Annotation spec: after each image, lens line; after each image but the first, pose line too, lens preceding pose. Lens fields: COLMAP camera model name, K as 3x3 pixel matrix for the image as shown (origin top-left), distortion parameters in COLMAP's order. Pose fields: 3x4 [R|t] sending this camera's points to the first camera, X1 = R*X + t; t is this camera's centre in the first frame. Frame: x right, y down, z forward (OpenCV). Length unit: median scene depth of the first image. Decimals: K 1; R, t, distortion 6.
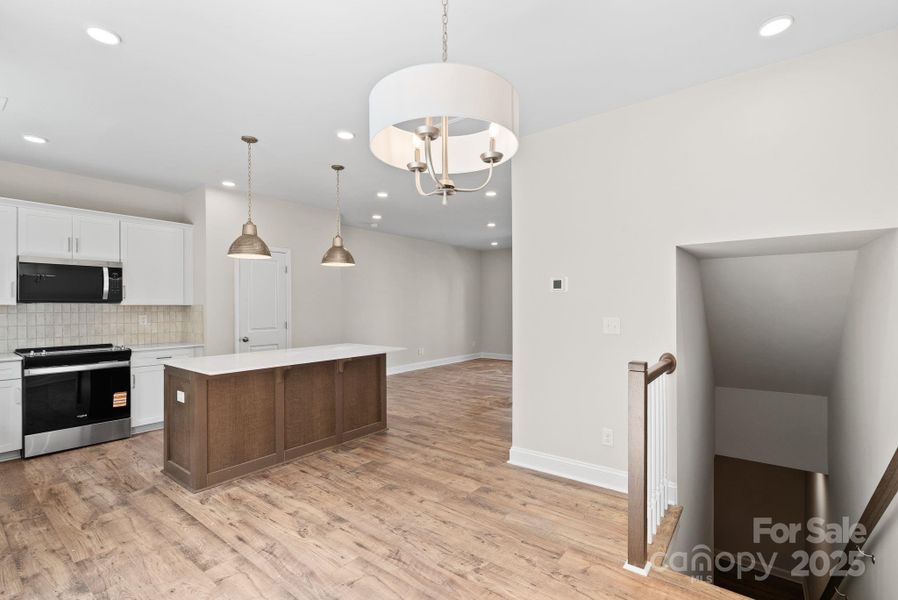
lens RADIAL K [[408.6, 0, 447.2], [0, 408.6, 302.8], [0, 0, 1]] dist [-0.007041, 0.002115]
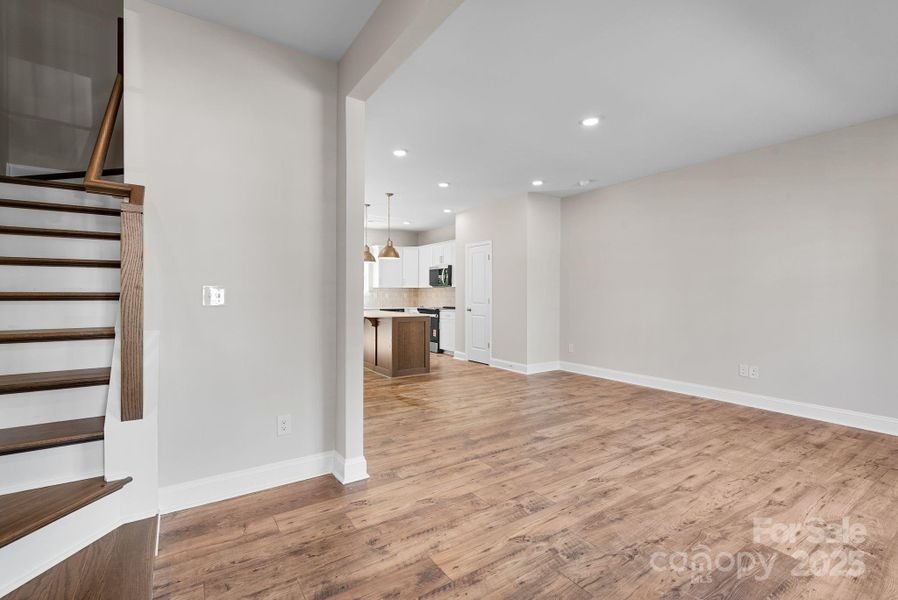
lens RADIAL K [[408.6, 0, 453.9], [0, 408.6, 295.9], [0, 0, 1]] dist [-0.007041, 0.002115]
pose [[-0.303770, 0.006441, -0.952724, 1.125746], [0.007530, 0.999962, 0.004359, 0.042758], [0.952716, -0.005850, -0.303807, 1.713177]]
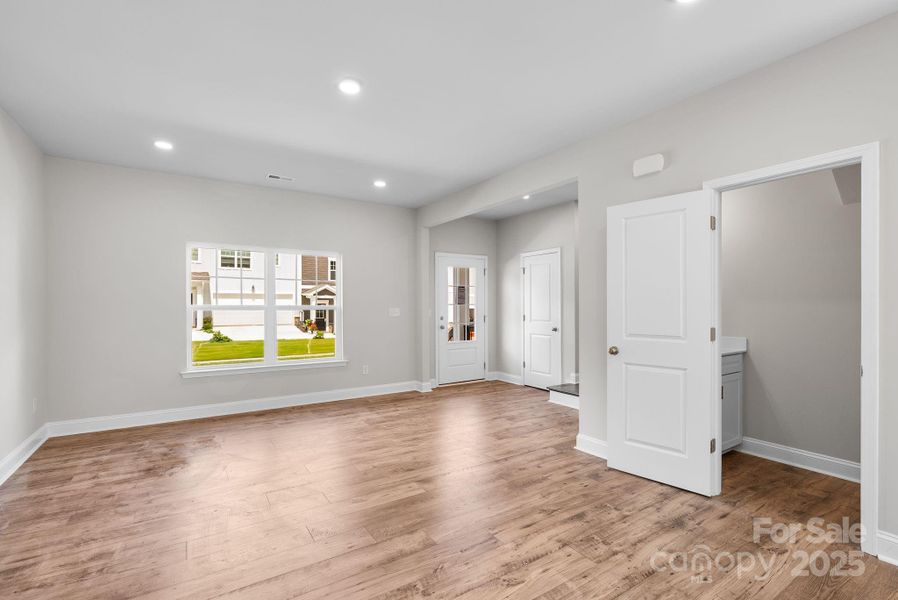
lens RADIAL K [[408.6, 0, 454.5], [0, 408.6, 305.7], [0, 0, 1]] dist [-0.007041, 0.002115]
pose [[0.317265, 0.004936, 0.948324, -0.386487], [-0.010982, 0.999939, -0.001531, 0.025076], [-0.948273, -0.009929, 0.317300, 1.352879]]
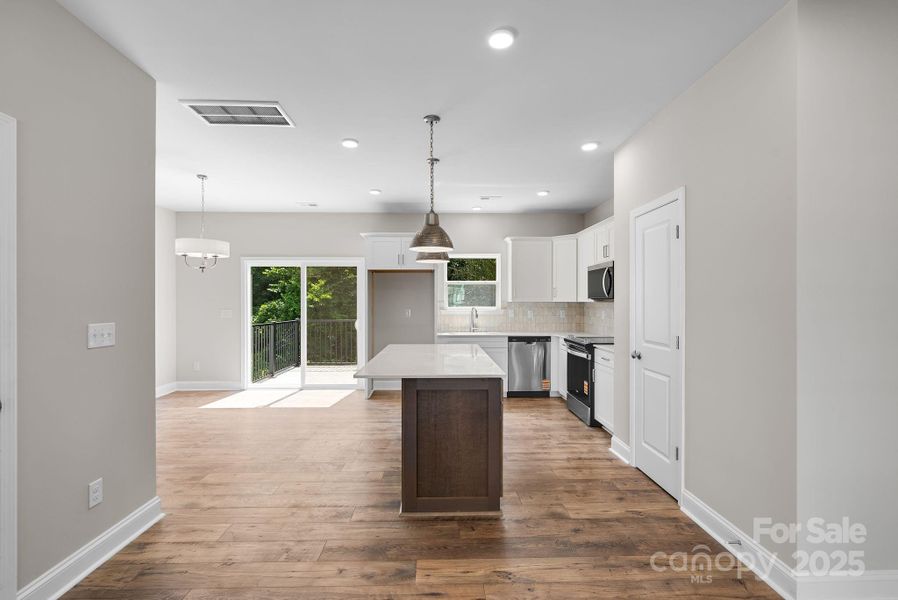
lens RADIAL K [[408.6, 0, 450.6], [0, 408.6, 302.3], [0, 0, 1]] dist [-0.007041, 0.002115]
pose [[-0.768563, 0.004869, -0.639756, 0.185786], [0.009483, 0.999948, -0.003782, 0.006111], [0.639704, -0.008973, -0.768569, 1.613867]]
